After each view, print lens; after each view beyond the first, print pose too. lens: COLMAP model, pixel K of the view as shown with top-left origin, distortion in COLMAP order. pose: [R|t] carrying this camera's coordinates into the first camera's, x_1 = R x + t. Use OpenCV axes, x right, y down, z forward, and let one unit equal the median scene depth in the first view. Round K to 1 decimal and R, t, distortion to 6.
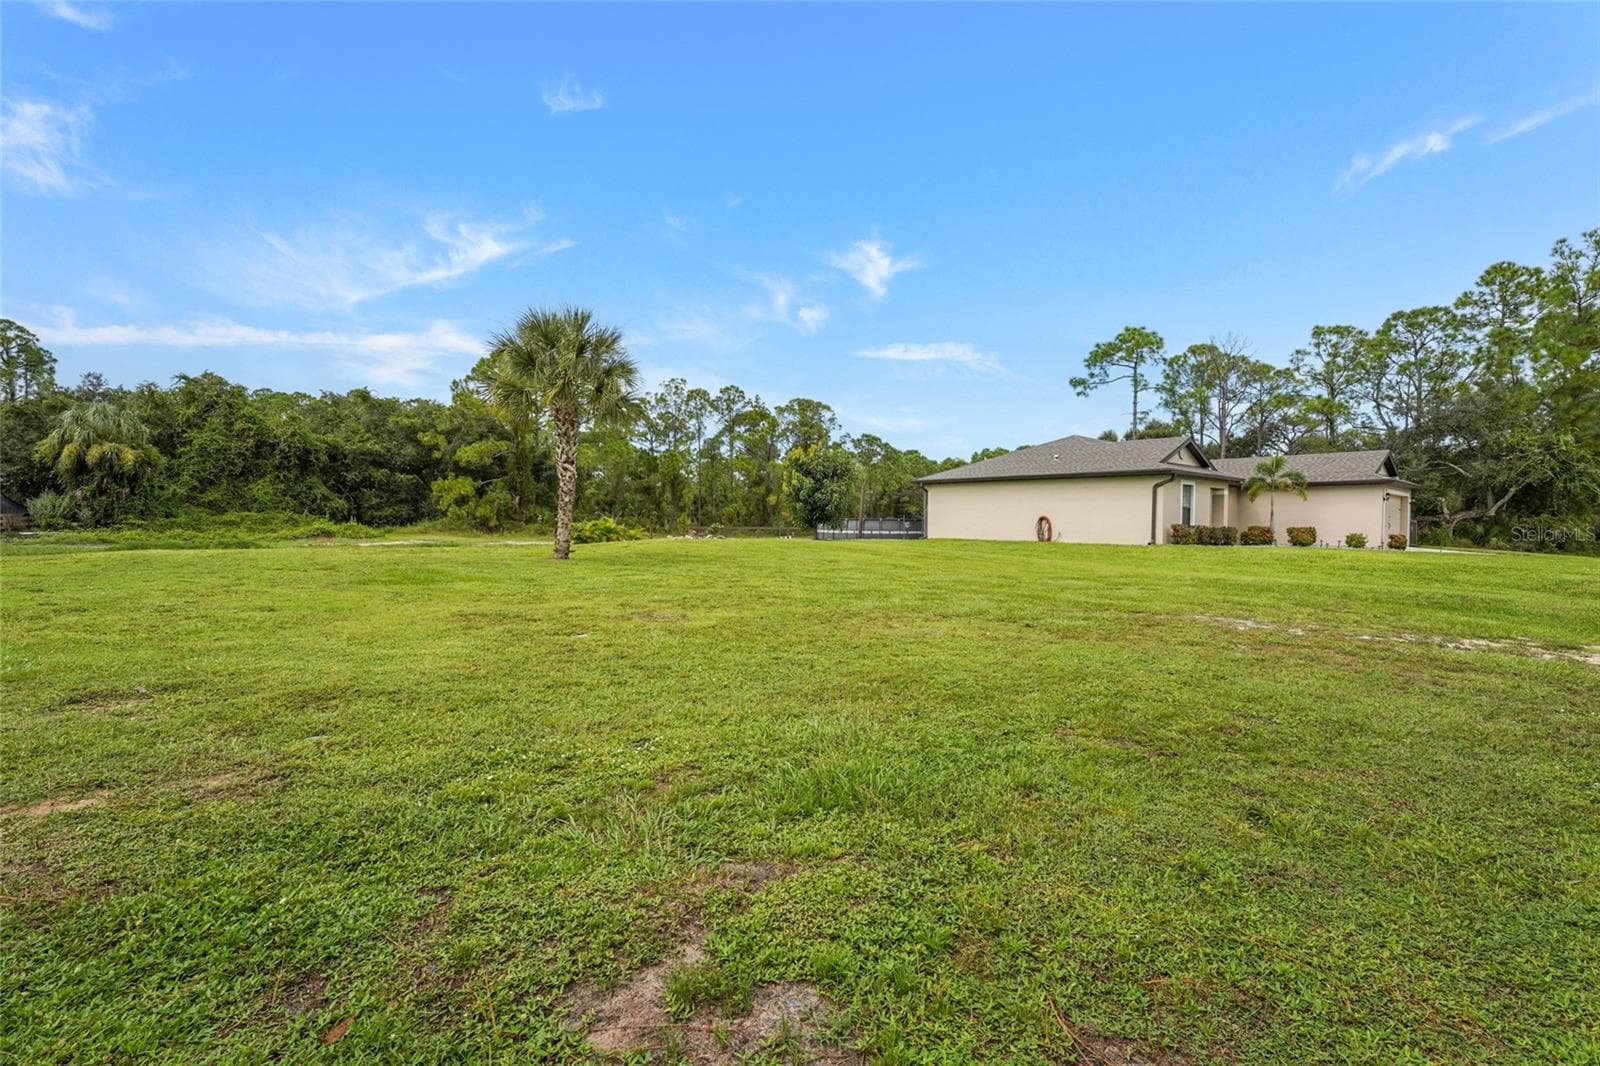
lens RADIAL K [[702.9, 0, 803.2], [0, 702.9, 541.8], [0, 0, 1]] dist [-0.000287, -0.000199]
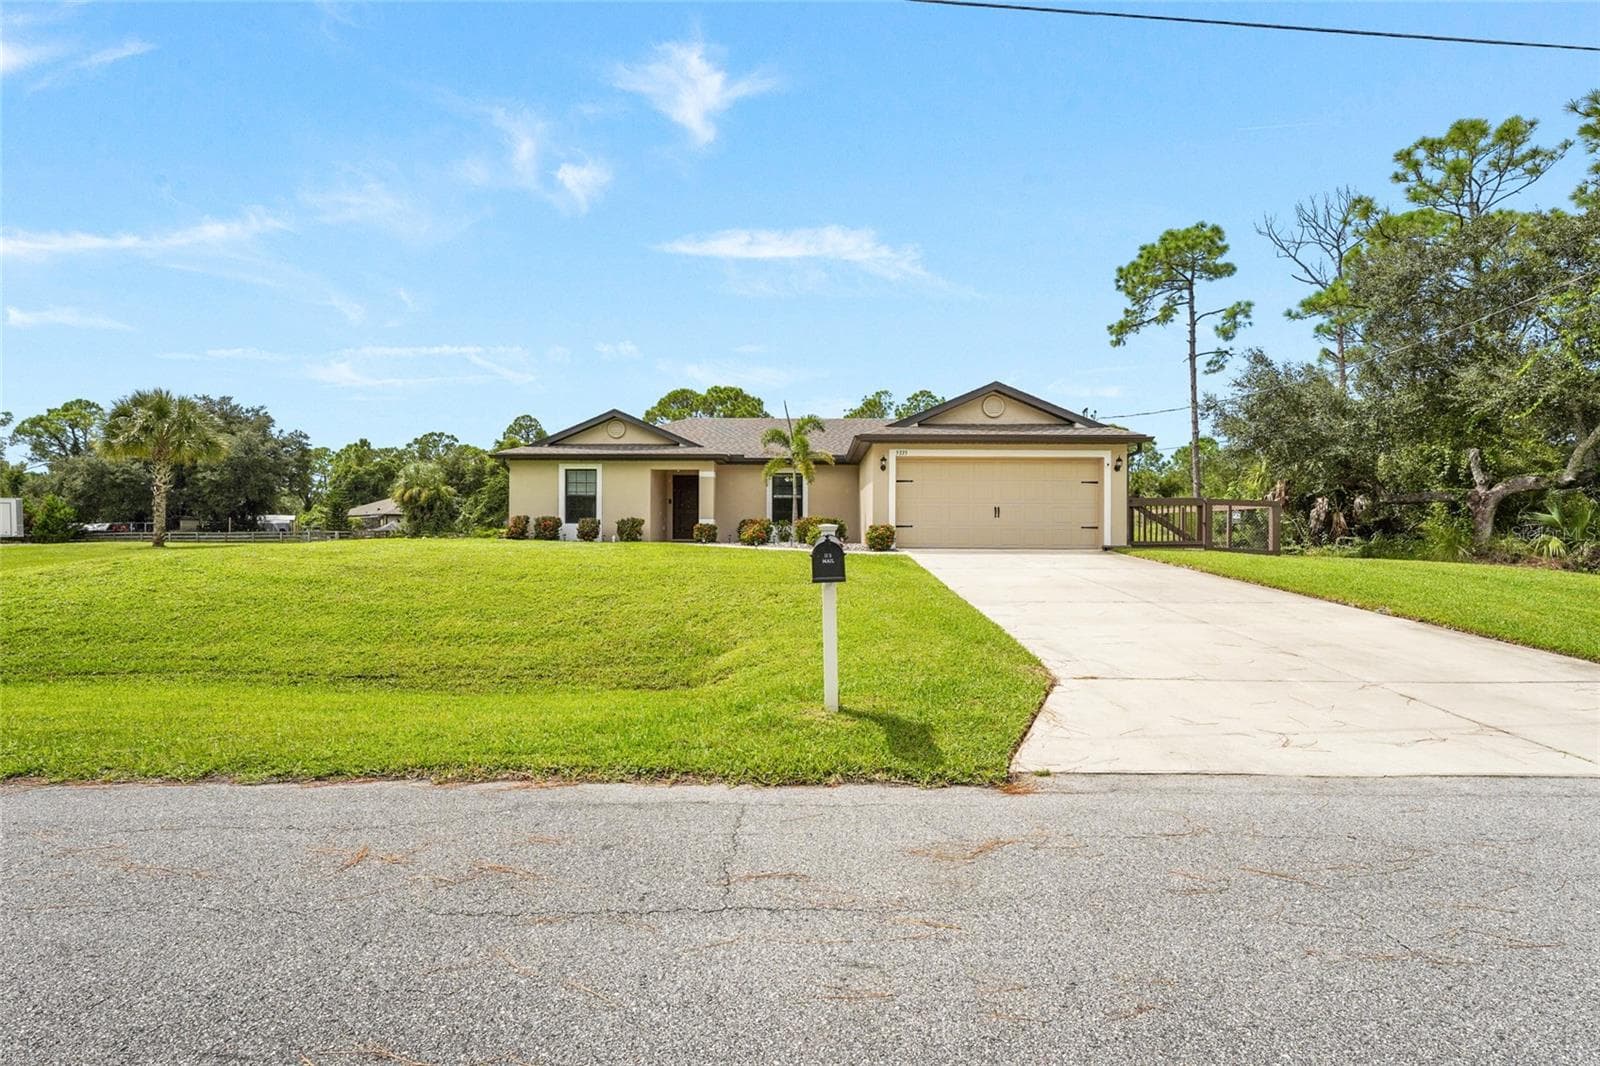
lens RADIAL K [[717.7, 0, 802.7], [0, 717.7, 531.8], [0, 0, 1]] dist [-0.001080, 0.000077]
pose [[0.746825, -0.013401, -0.664886, 0.760680], [-0.014903, 0.999209, -0.036880, 0.012437], [0.664854, 0.037451, 0.746034, 0.312248]]
